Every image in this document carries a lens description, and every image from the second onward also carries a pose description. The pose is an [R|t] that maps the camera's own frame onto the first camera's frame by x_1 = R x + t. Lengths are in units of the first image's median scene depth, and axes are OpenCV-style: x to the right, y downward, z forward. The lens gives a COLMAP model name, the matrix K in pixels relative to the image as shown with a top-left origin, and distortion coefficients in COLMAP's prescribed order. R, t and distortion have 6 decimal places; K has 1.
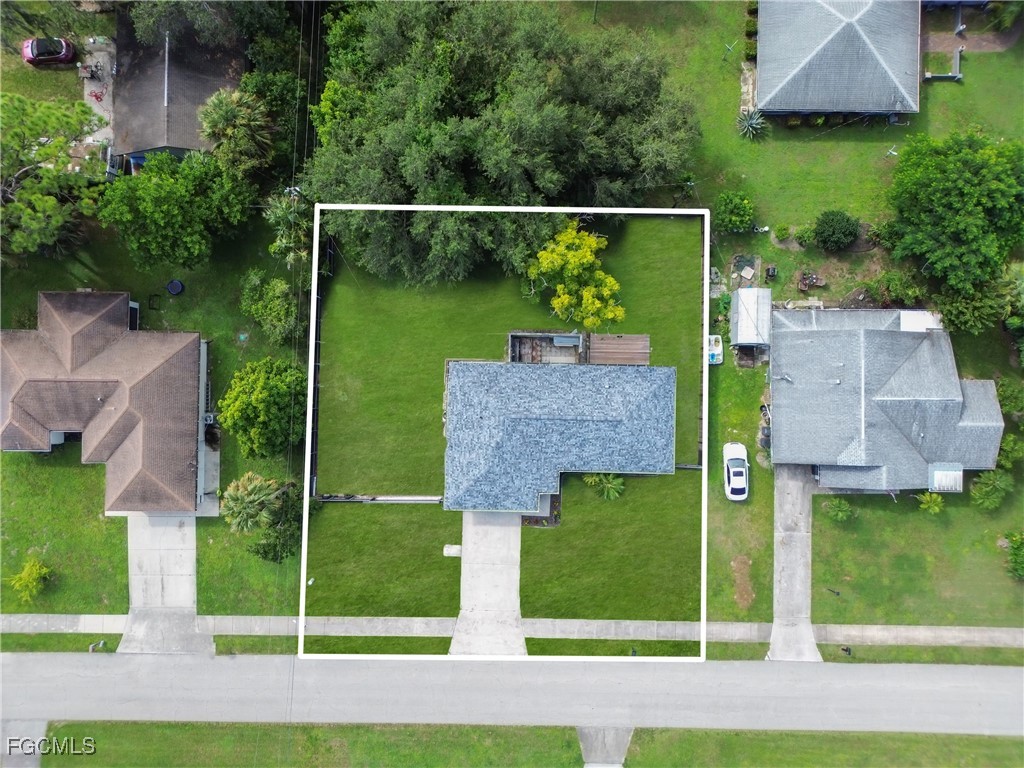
lens RADIAL K [[716.9, 0, 512.0], [0, 716.9, 384.0], [0, 0, 1]] dist [0.058965, -0.069939]
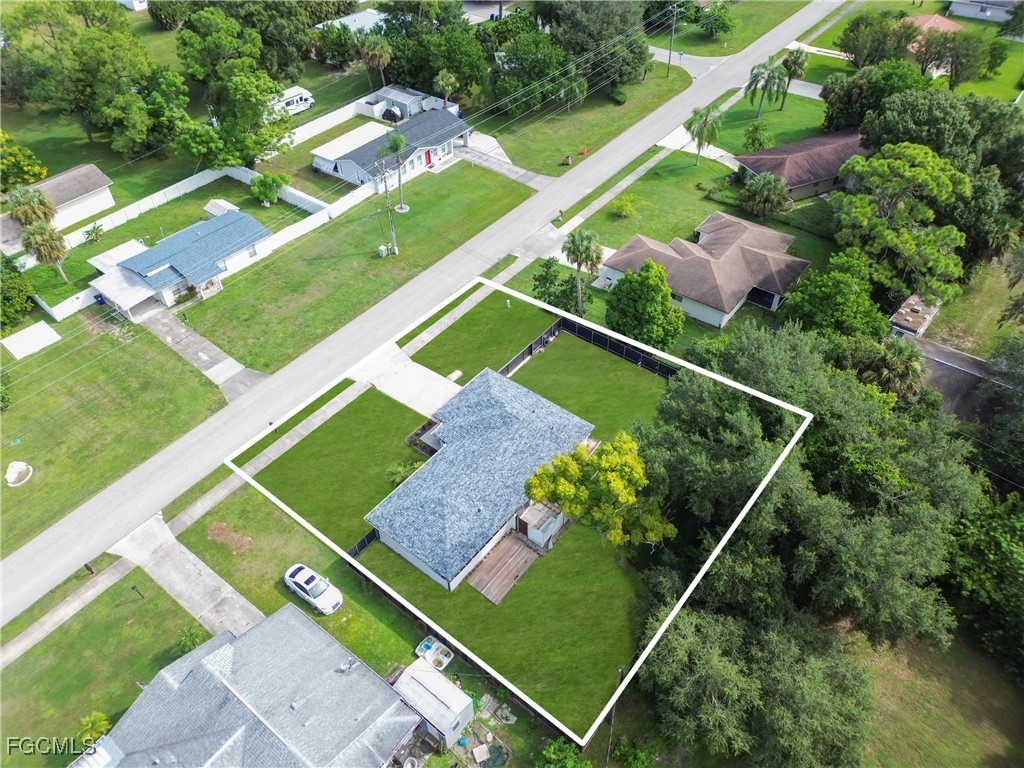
lens RADIAL K [[716.9, 0, 512.0], [0, 716.9, 384.0], [0, 0, 1]] dist [0.058965, -0.069939]
pose [[-0.603494, 0.571398, -0.556147, 0.506222], [-0.795726, -0.386848, 0.466013, -0.378652], [0.051135, 0.723777, 0.688137, 0.232454]]
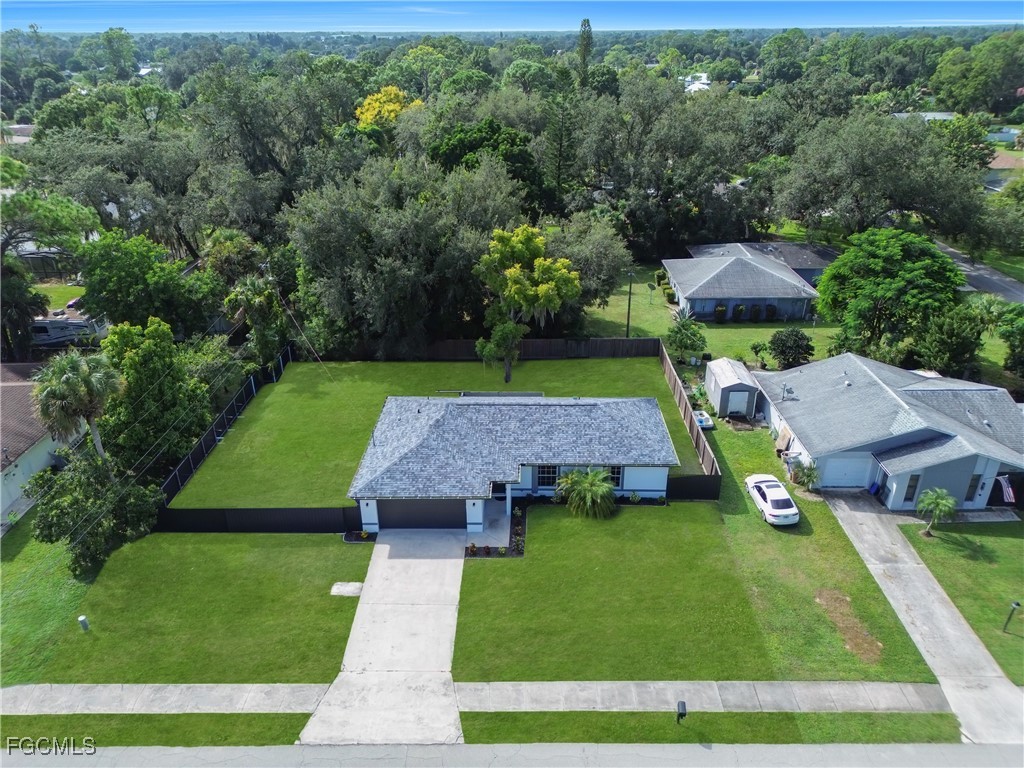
lens RADIAL K [[717.3, 0, 512.0], [0, 717.3, 384.0], [0, 0, 1]] dist [0.059375, -0.052820]
pose [[0.999907, 0.006517, 0.011939, 0.046547], [0.007557, 0.463603, -0.886011, 0.691218], [-0.011309, 0.886019, 0.463511, 0.571817]]
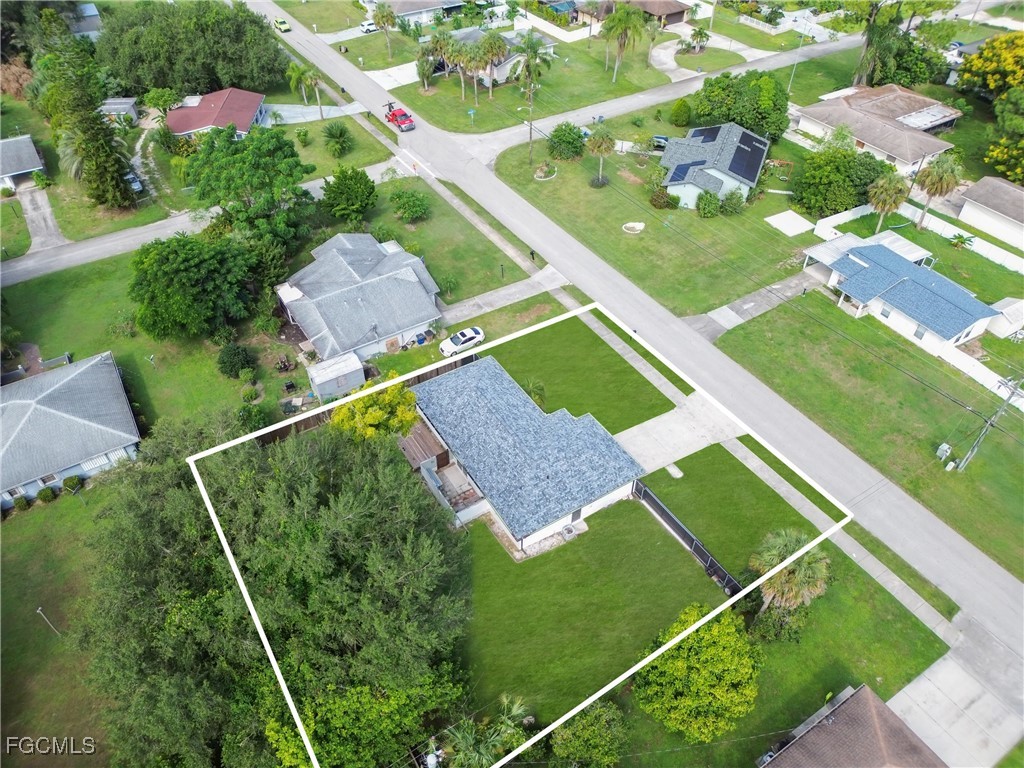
lens RADIAL K [[716.9, 0, 512.0], [0, 716.9, 384.0], [0, 0, 1]] dist [0.058965, -0.069939]
pose [[-0.547357, -0.567202, 0.615371, -0.505915], [0.836697, -0.354724, 0.417263, -0.329380], [-0.018385, 0.743271, 0.668737, 0.253055]]
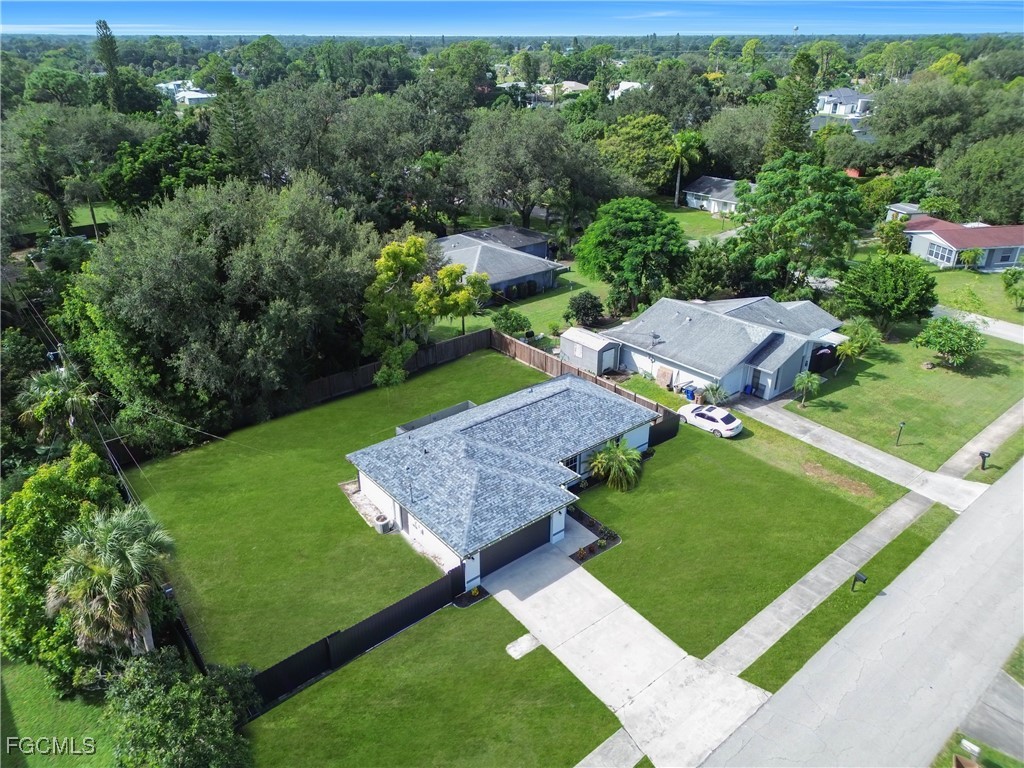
lens RADIAL K [[716.9, 0, 512.0], [0, 716.9, 384.0], [0, 0, 1]] dist [0.058965, -0.069939]
pose [[0.757387, -0.266808, 0.595968, -0.361370], [0.652143, 0.354902, -0.669891, 0.522007], [-0.032778, 0.896024, 0.442795, 0.588527]]
